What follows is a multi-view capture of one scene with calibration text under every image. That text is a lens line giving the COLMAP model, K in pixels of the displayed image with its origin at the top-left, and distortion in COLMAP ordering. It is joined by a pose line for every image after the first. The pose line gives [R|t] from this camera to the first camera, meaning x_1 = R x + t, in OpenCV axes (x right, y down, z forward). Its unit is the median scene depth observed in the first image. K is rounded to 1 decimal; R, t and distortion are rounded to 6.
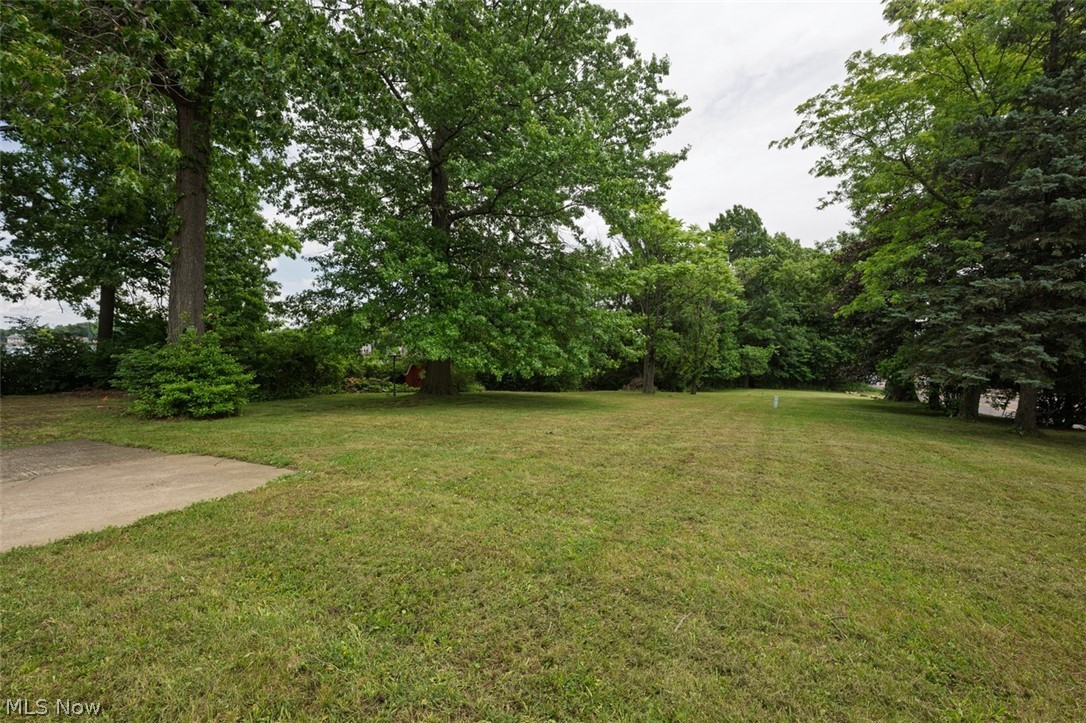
lens RADIAL K [[454.2, 0, 528.8], [0, 454.2, 359.4], [0, 0, 1]] dist [-0.002189, 0.000056]
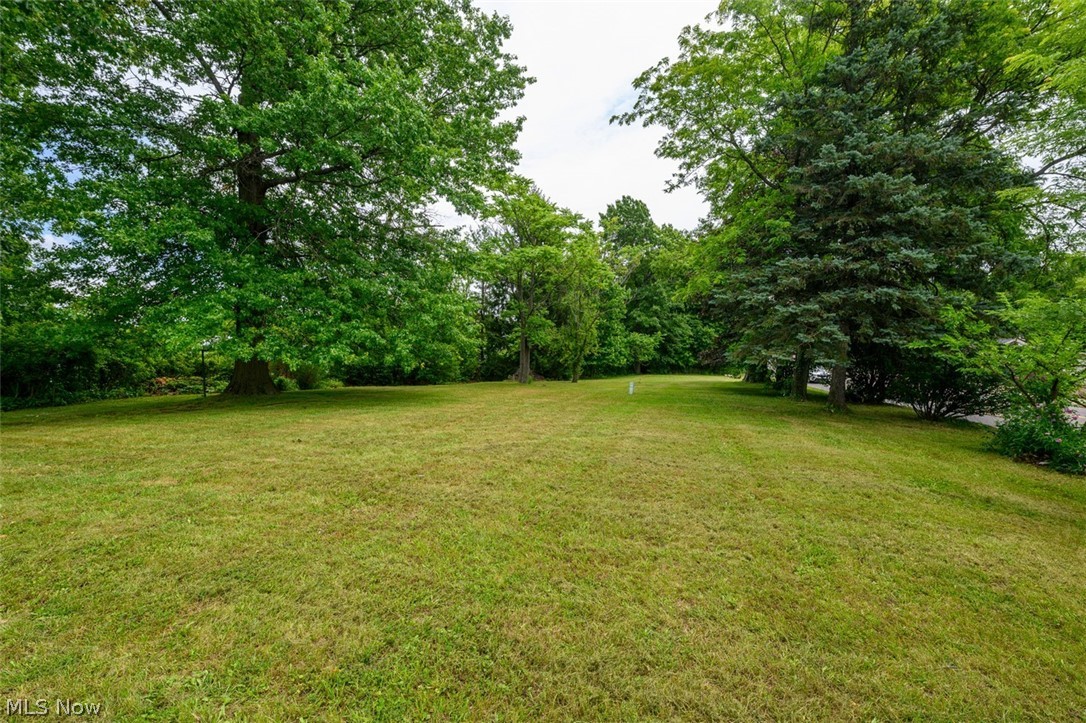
lens RADIAL K [[448.0, 0, 538.3], [0, 448.0, 357.9], [0, 0, 1]] dist [-0.003781, 0.000200]
pose [[0.984213, -0.024607, 0.175267, 0.178892], [0.021803, 0.999602, 0.017909, 0.006416], [-0.175637, -0.013805, 0.984358, 0.082072]]
